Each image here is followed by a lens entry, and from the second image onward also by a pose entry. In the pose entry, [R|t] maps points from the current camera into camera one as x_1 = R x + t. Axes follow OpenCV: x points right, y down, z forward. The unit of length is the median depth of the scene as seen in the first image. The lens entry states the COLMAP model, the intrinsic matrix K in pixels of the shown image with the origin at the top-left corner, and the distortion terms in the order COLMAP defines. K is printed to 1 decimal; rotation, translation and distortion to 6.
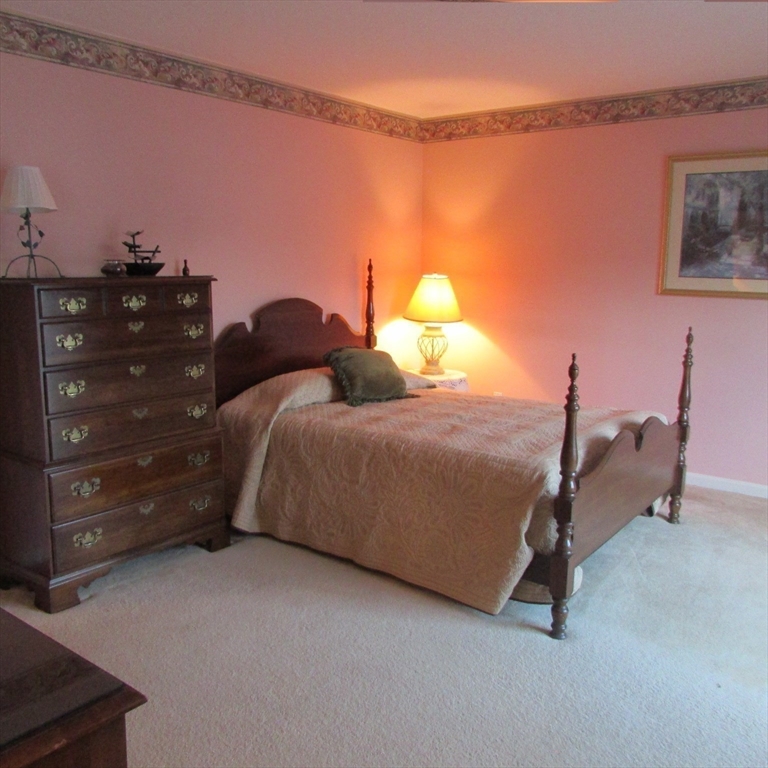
lens RADIAL K [[755.6, 0, 356.5], [0, 755.6, 356.5], [0, 0, 1]] dist [-0.001526, -0.001593]
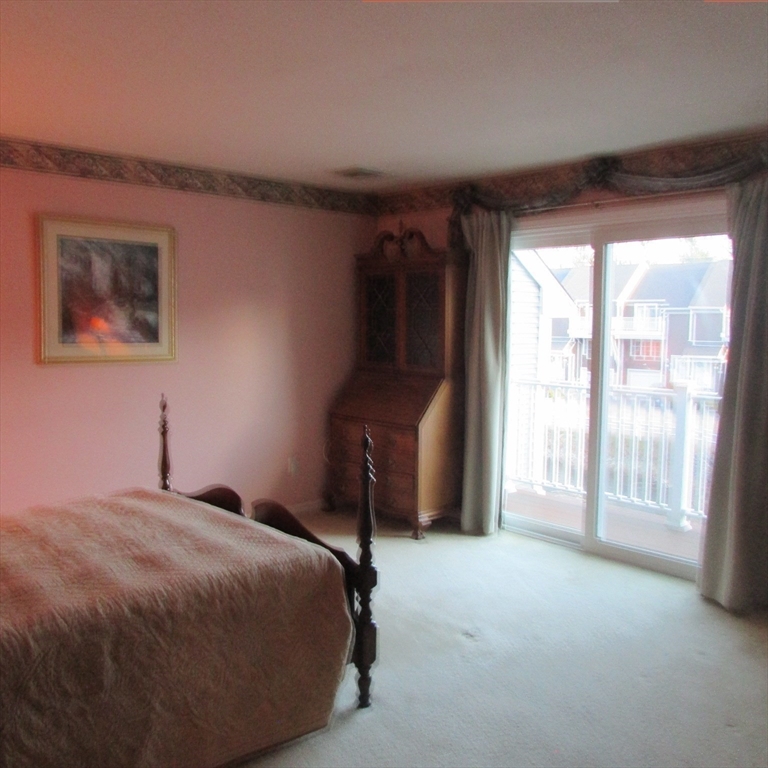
lens RADIAL K [[755.6, 0, 356.5], [0, 755.6, 356.5], [0, 0, 1]] dist [-0.001526, -0.001593]
pose [[0.175069, -0.071033, 0.981990, -0.449875], [0.128969, 0.990454, 0.048653, -0.092588], [-0.976073, 0.118129, 0.182559, 0.495133]]
